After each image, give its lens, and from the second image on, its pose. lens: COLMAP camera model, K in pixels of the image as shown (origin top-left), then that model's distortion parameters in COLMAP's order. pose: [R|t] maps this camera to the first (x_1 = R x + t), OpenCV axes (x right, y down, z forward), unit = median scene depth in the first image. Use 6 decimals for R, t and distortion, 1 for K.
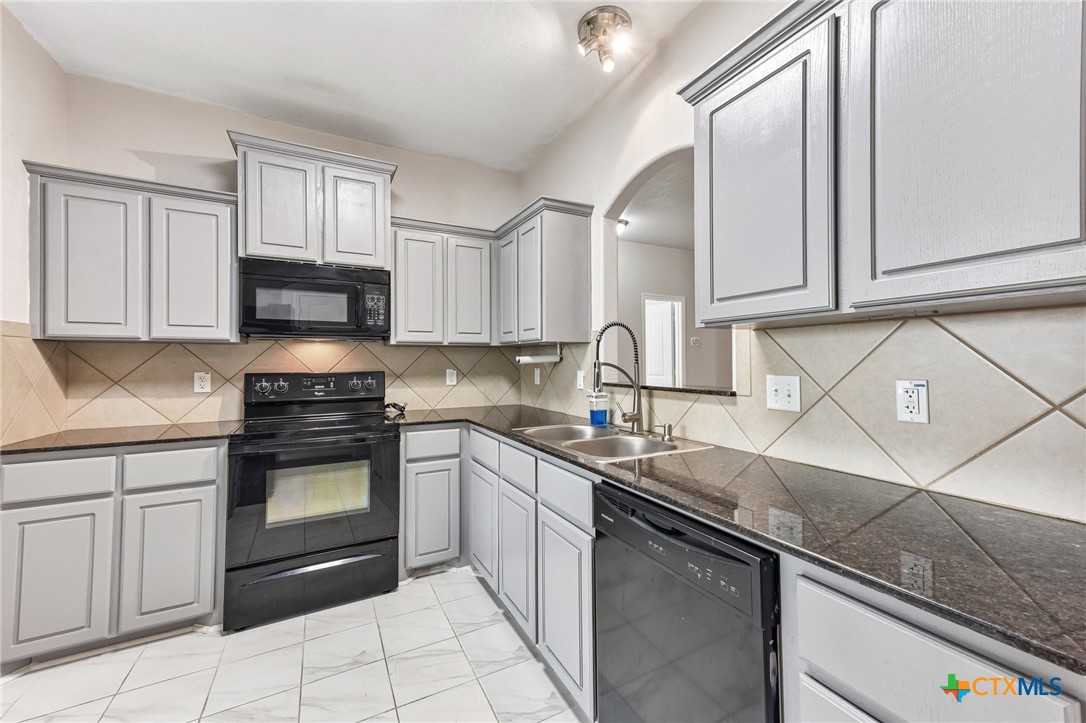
lens RADIAL K [[433.4, 0, 547.2], [0, 433.4, 361.8], [0, 0, 1]] dist [0.018304, -0.000076]
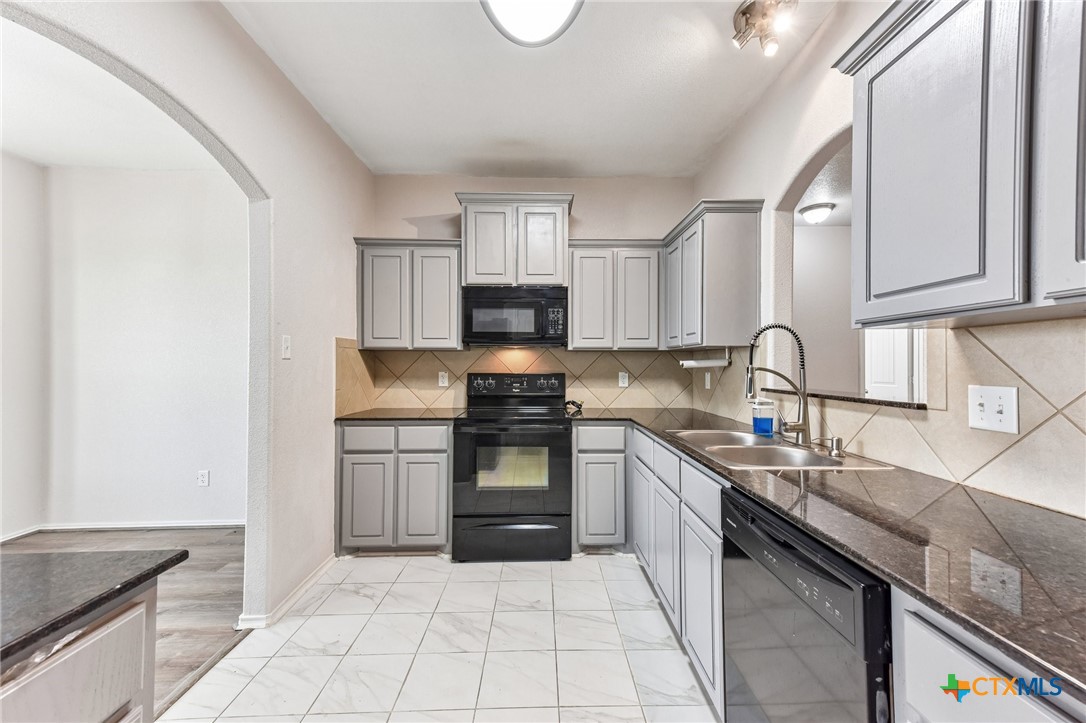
lens RADIAL K [[426.9, 0, 550.7], [0, 426.9, 372.6], [0, 0, 1]] dist [0.017265, -0.000033]
pose [[0.888968, 0.014442, -0.457742, 0.140719], [-0.006151, 0.999789, 0.019598, -0.002256], [0.457928, -0.014606, 0.888869, -0.042169]]
